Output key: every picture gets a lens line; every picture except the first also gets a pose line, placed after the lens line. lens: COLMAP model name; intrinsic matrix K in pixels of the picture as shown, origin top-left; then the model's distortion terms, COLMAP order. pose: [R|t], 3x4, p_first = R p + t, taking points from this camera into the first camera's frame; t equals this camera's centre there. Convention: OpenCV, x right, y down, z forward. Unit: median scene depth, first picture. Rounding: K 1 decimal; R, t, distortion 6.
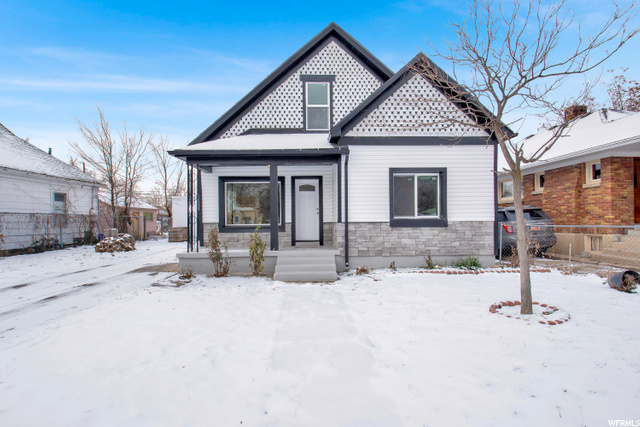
lens RADIAL K [[283.9, 0, 328.9], [0, 283.9, 225.7], [0, 0, 1]] dist [-0.020060, -0.001180]
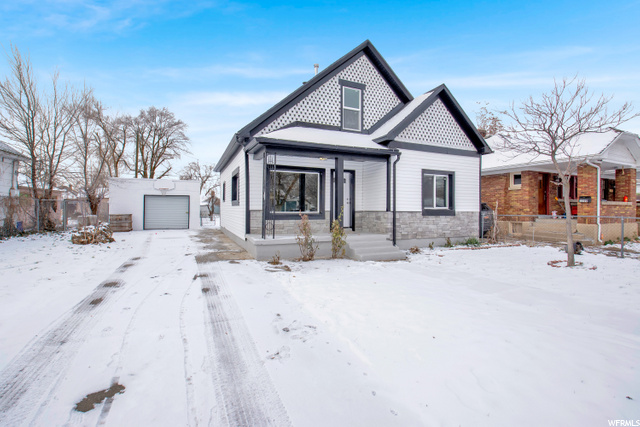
lens RADIAL K [[283.9, 0, 320.8], [0, 283.9, 211.6], [0, 0, 1]] dist [-0.020060, -0.001180]
pose [[0.928962, 0.012688, 0.369958, -0.592870], [-0.008208, 0.999873, -0.013681, 0.007420], [-0.370084, 0.009672, 0.928948, -0.009311]]
